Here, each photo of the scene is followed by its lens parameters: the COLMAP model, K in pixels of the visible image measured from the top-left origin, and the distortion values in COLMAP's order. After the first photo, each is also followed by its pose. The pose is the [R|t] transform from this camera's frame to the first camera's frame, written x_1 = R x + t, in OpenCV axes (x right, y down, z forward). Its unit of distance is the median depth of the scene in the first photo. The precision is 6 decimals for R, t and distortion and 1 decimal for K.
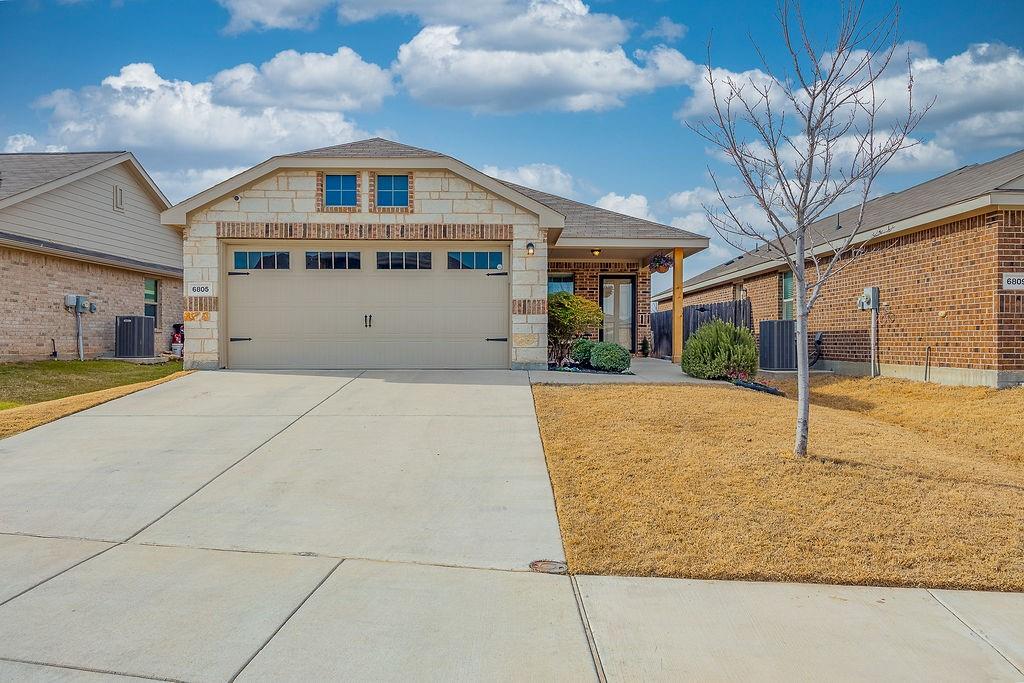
lens RADIAL K [[691.8, 0, 515.7], [0, 691.8, 341.7], [0, 0, 1]] dist [-0.001635, -0.001832]
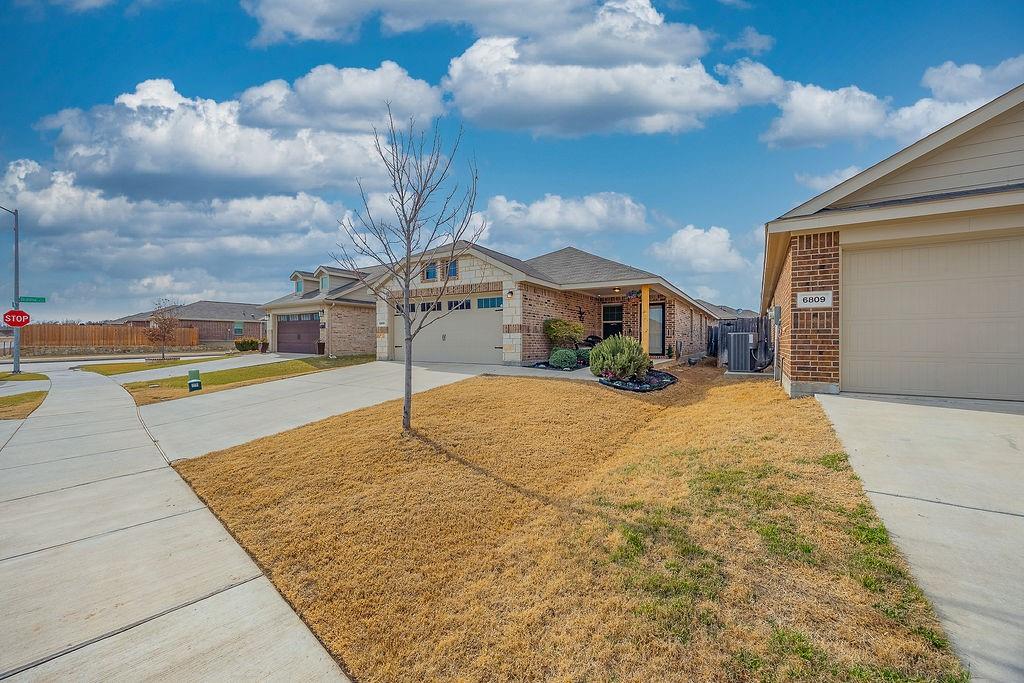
lens RADIAL K [[394.5, 0, 507.8], [0, 394.5, 340.3], [0, 0, 1]] dist [-0.000774, 0.000007]
pose [[0.839786, -0.002349, -0.542912, 0.539386], [-0.001471, 0.999977, -0.006601, -0.015447], [0.542916, 0.006342, 0.839763, 0.181689]]
